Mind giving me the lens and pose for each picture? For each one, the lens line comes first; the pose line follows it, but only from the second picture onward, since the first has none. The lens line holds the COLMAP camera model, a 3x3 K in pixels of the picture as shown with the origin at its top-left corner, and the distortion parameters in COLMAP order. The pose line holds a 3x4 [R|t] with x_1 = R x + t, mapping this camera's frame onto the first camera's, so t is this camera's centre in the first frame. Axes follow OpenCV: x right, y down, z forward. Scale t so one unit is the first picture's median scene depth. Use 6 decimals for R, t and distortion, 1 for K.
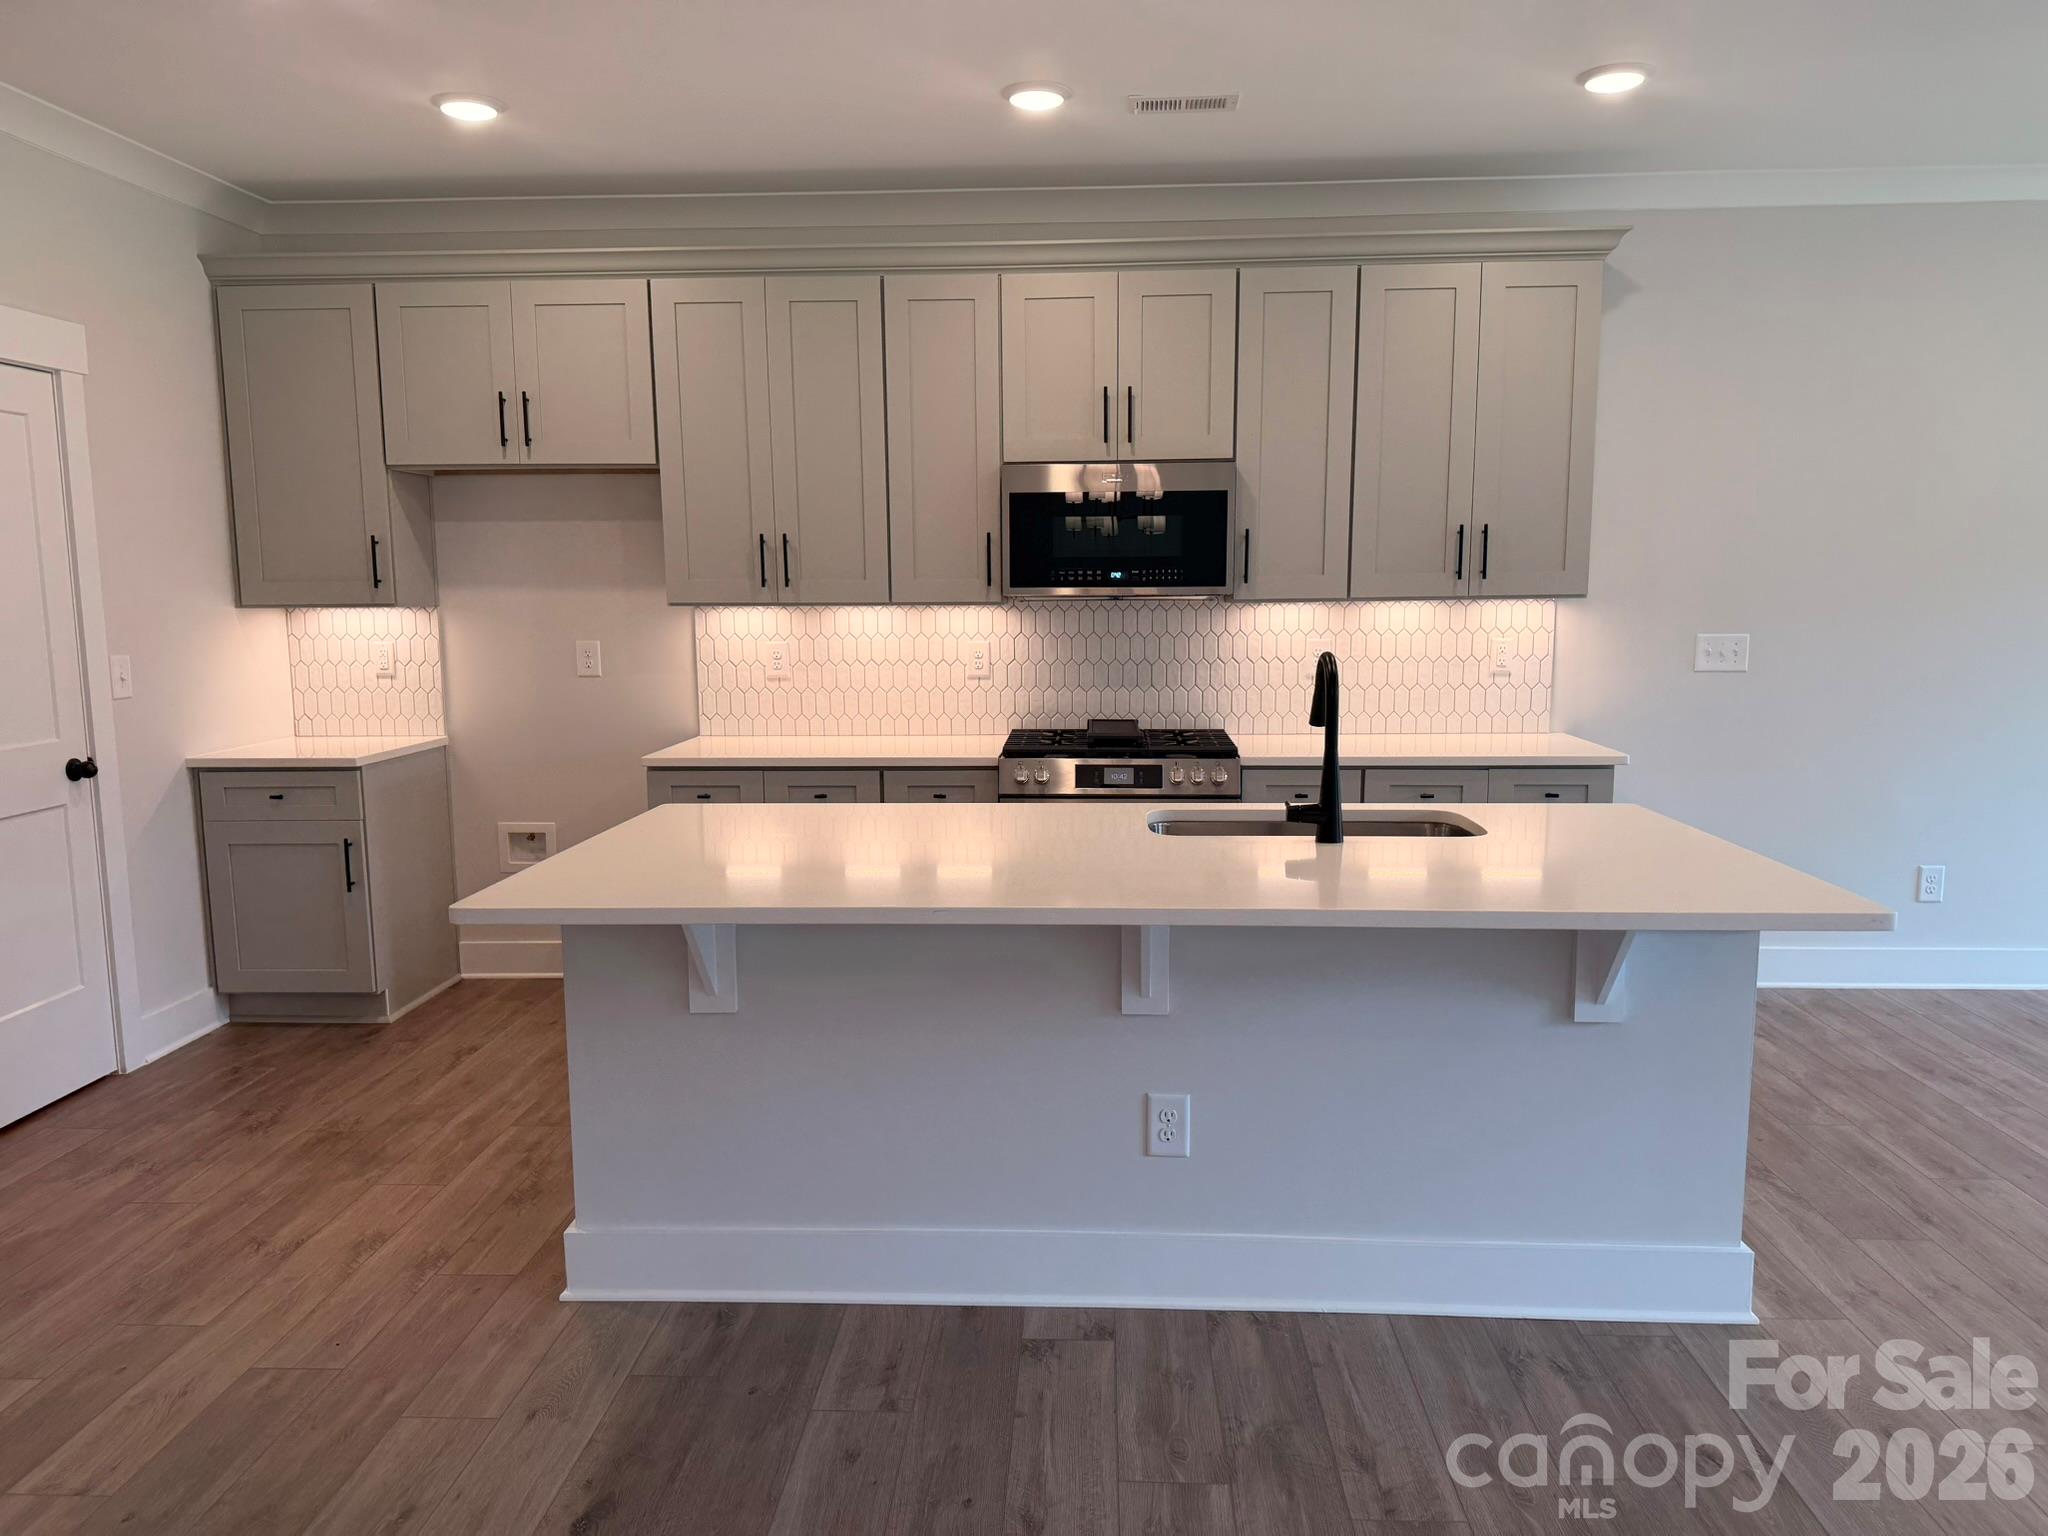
lens RADIAL K [[1439.7, 0, 1040.6], [0, 1439.7, 757.7], [0, 0, 1]] dist [0.064728, -0.074839]
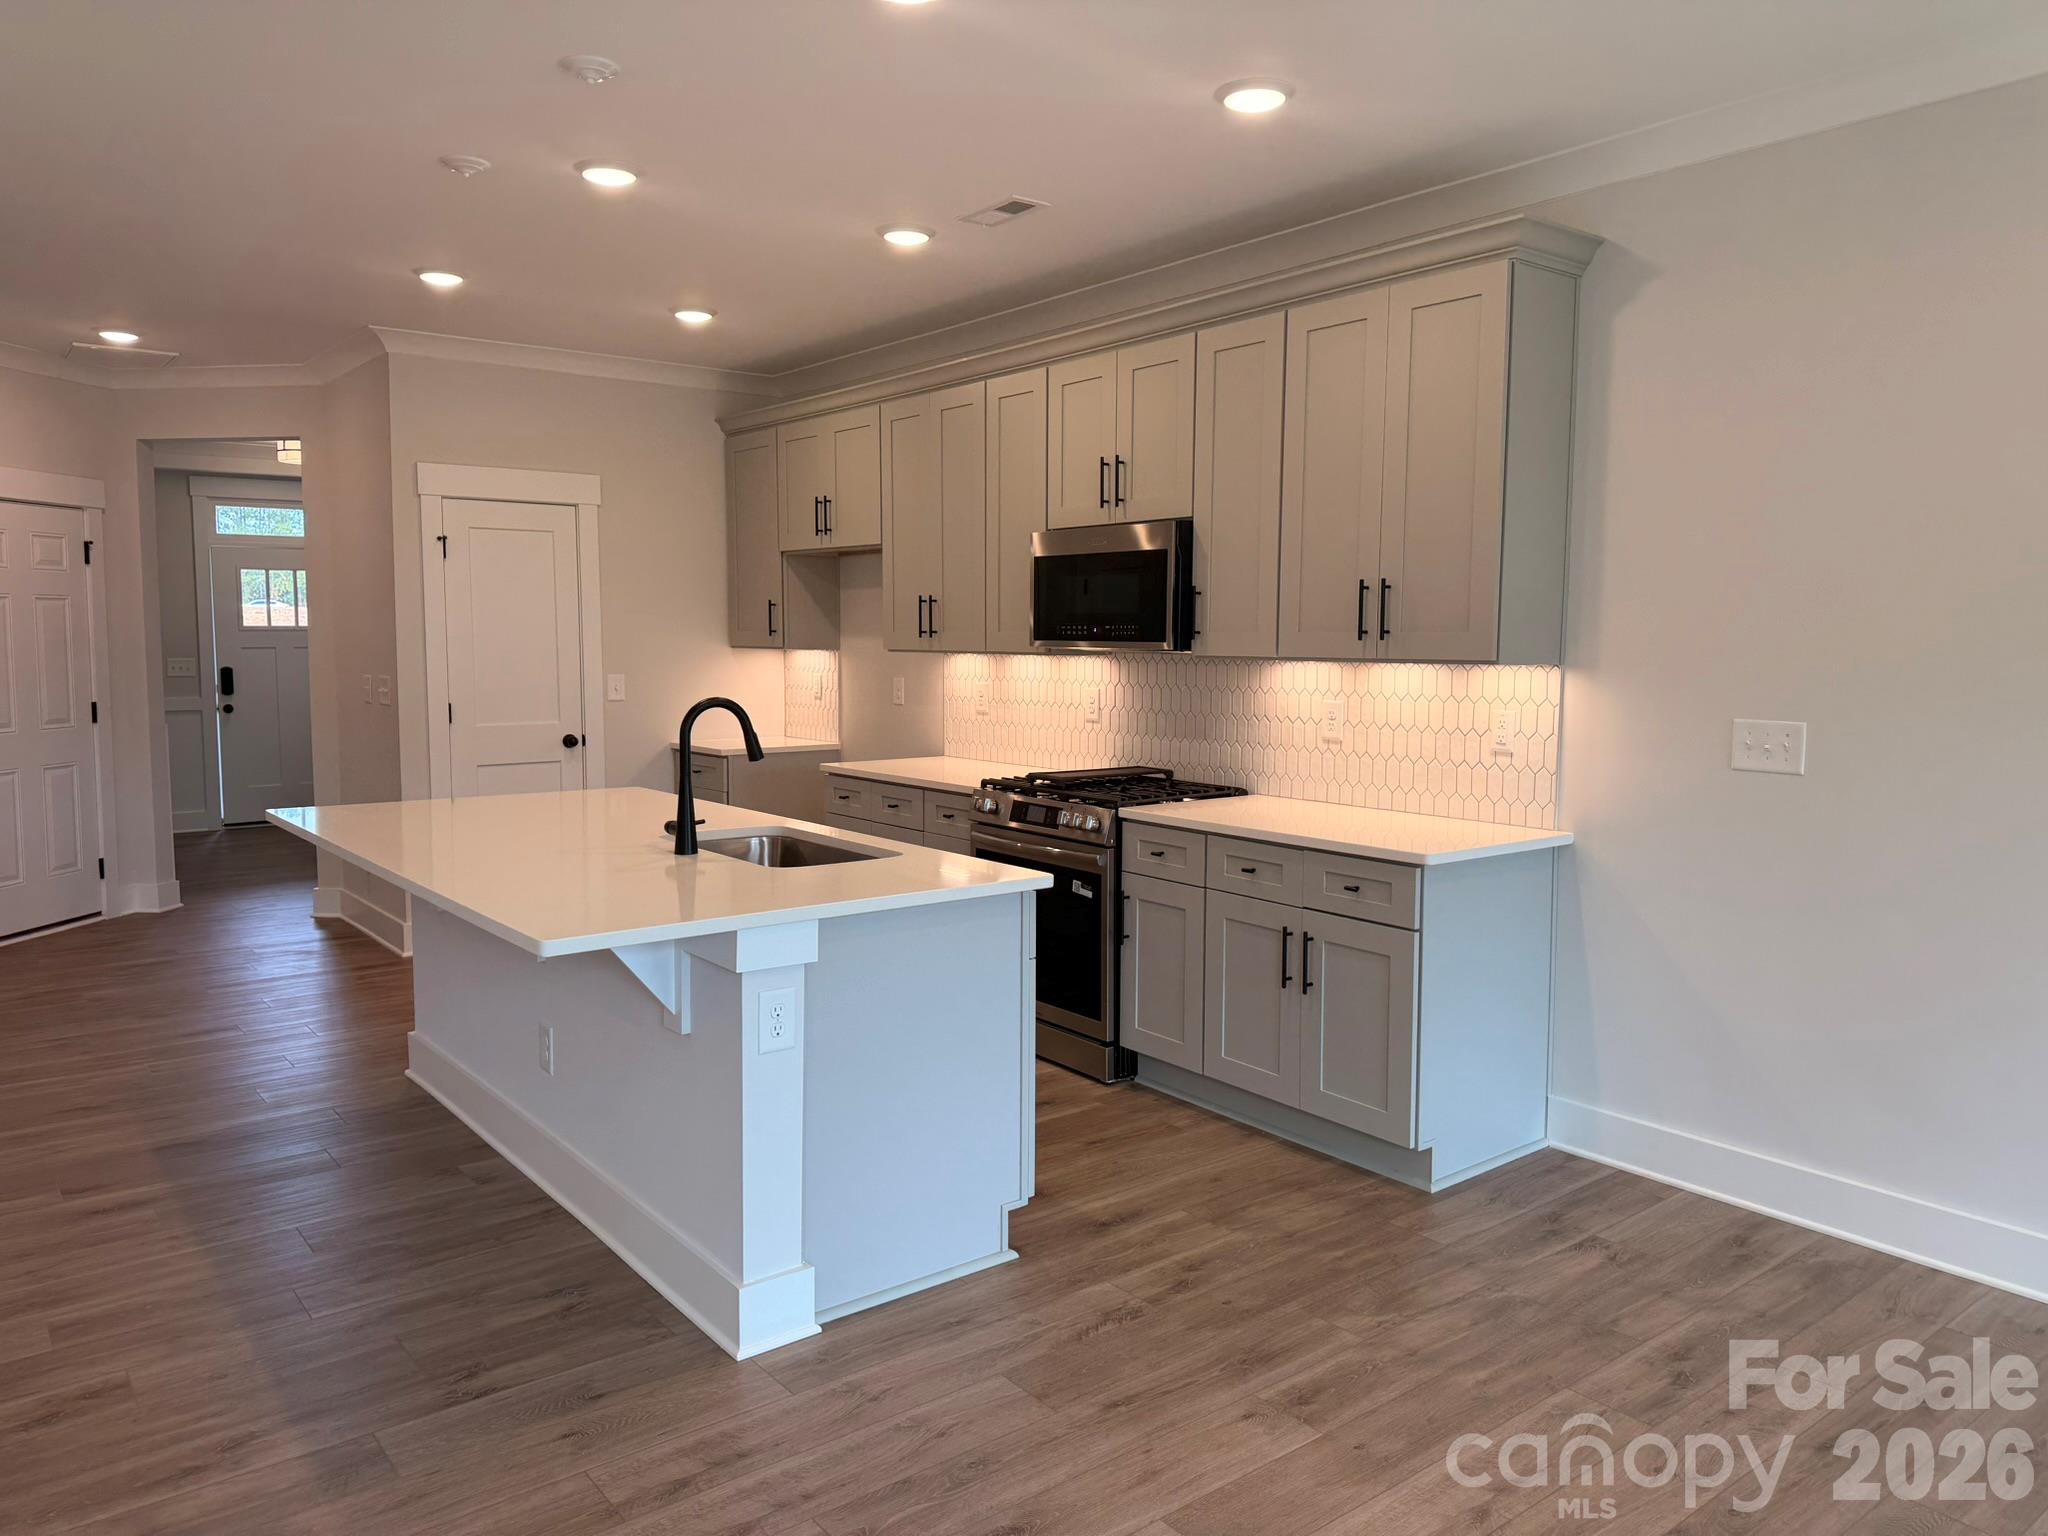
lens RADIAL K [[1439.7, 0, 1040.6], [0, 1439.7, 757.7], [0, 0, 1]] dist [0.064728, -0.074839]
pose [[0.653473, 0.076554, -0.753069, 0.812034], [-0.097288, 0.995116, 0.016739, -0.045655], [0.750672, 0.062326, 0.657729, 0.266860]]
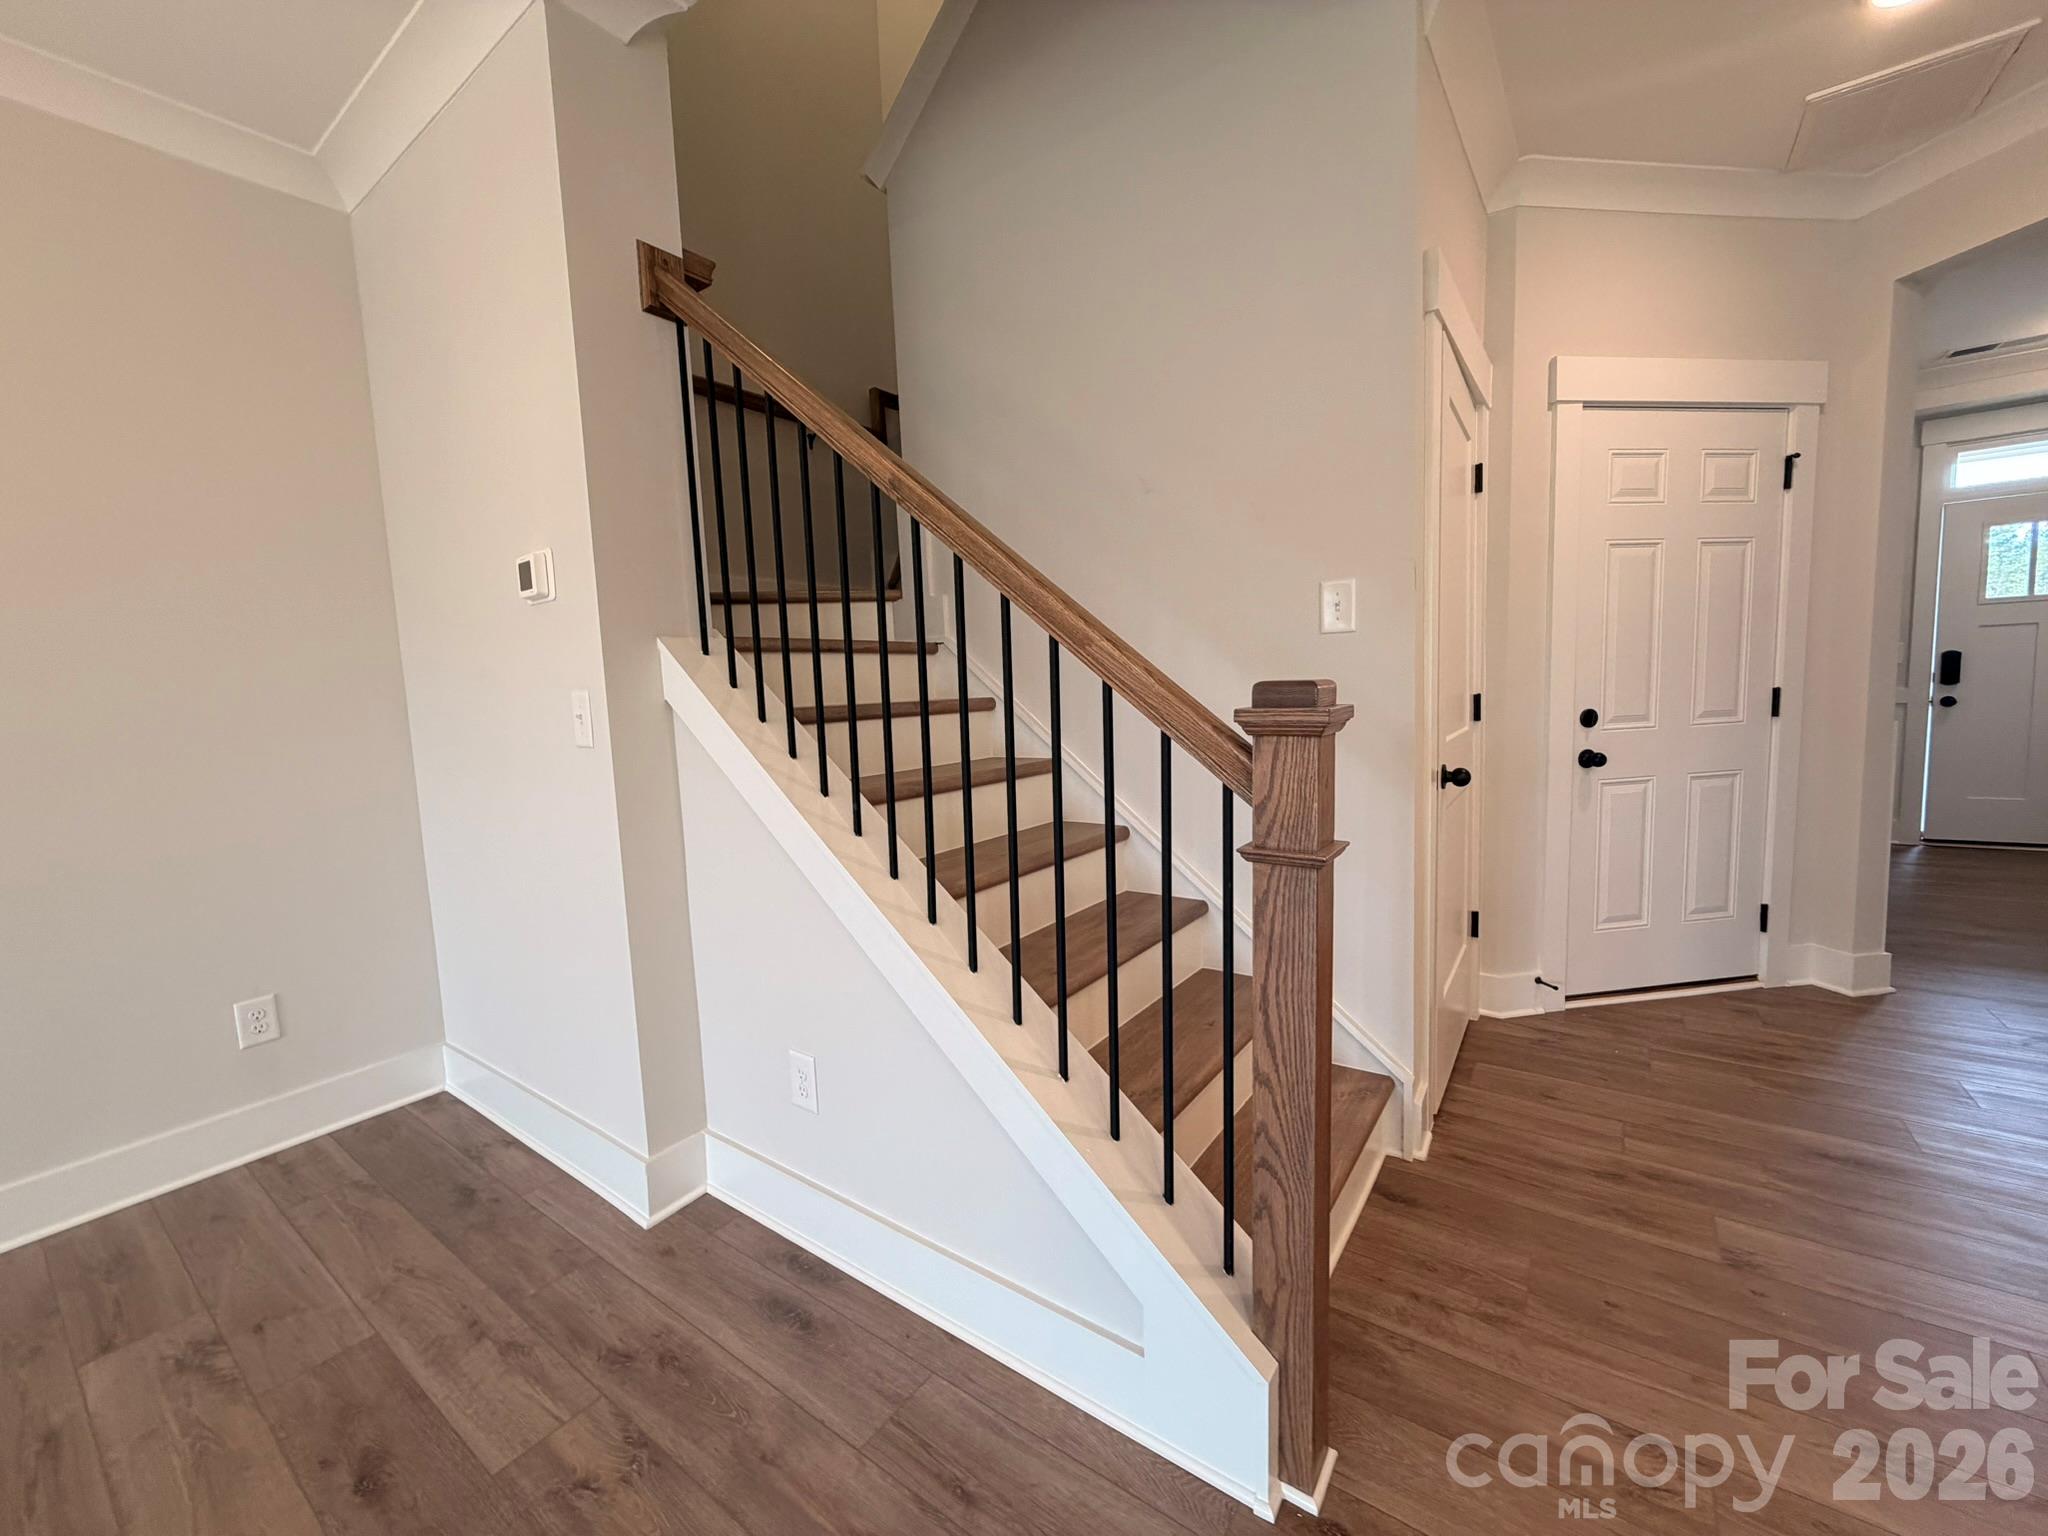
lens RADIAL K [[826.7, 0, 1000.0], [0, 826.7, 765.2], [0, 0, 1]] dist [-0.000237, 0.000016]
pose [[-0.560103, 0.112593, -0.820736, -0.145322], [-0.048387, 0.984583, 0.168092, -0.001030], [0.827009, 0.133862, -0.546020, 0.388657]]
